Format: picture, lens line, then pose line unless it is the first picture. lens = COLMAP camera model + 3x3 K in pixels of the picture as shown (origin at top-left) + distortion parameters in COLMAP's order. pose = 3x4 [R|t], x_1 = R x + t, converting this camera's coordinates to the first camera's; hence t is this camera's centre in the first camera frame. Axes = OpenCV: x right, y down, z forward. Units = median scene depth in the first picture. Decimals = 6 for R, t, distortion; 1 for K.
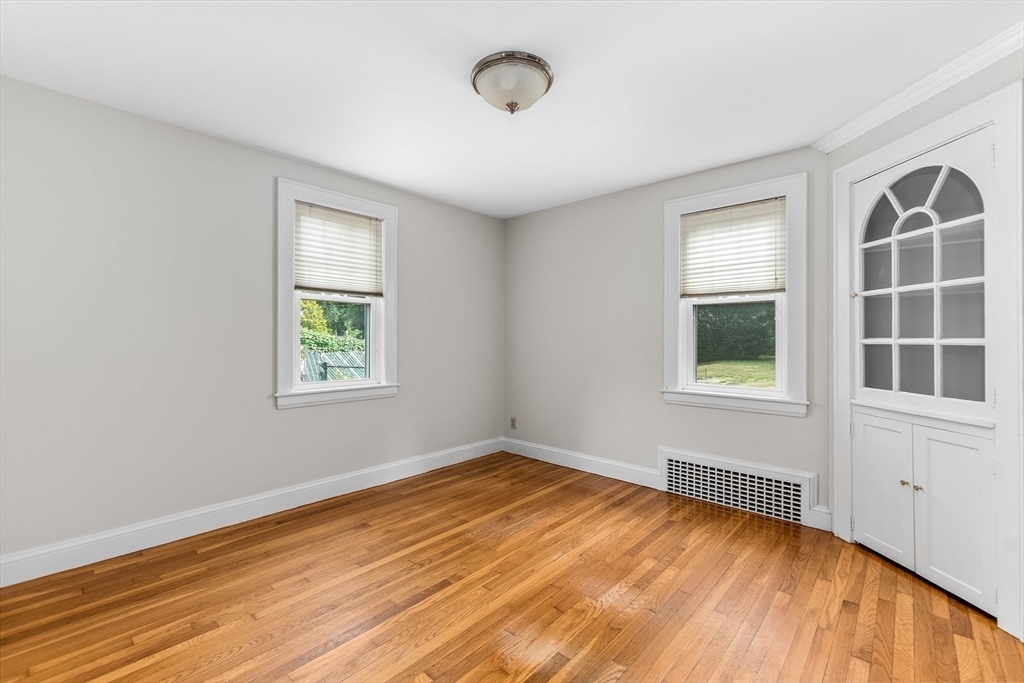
lens RADIAL K [[446.8, 0, 510.9], [0, 446.8, 336.1], [0, 0, 1]] dist [-0.005091, -0.000188]
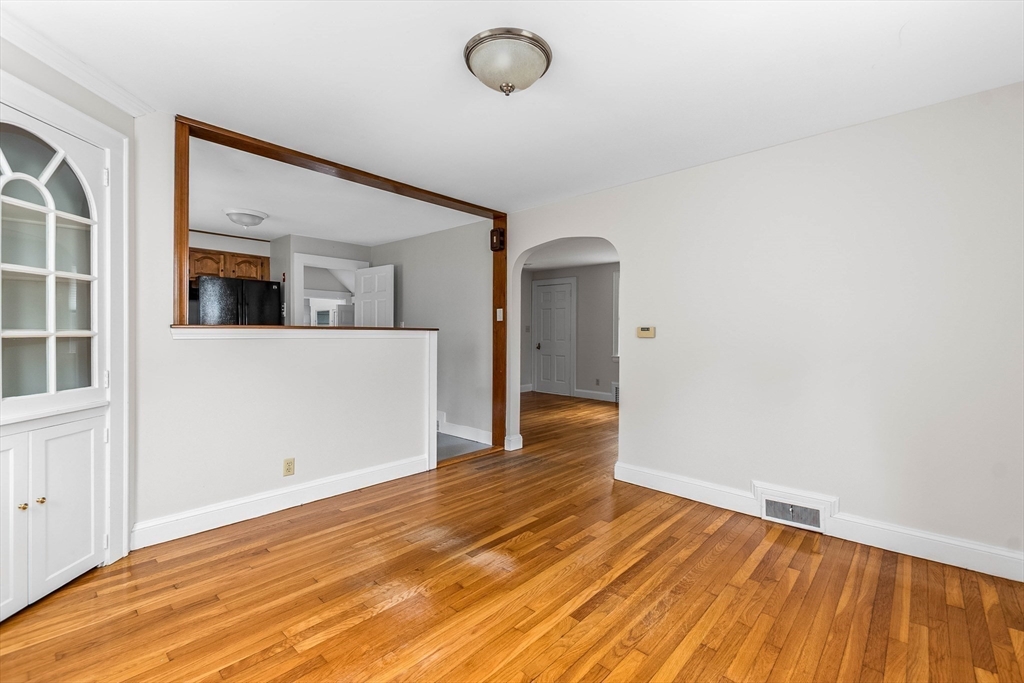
lens RADIAL K [[446.8, 0, 510.9], [0, 446.8, 336.1], [0, 0, 1]] dist [-0.005091, -0.000188]
pose [[-0.999838, -0.011296, 0.014011, -0.022858], [-0.011287, 0.999936, 0.000714, 0.006803], [-0.014018, 0.000555, -0.999902, 1.942707]]
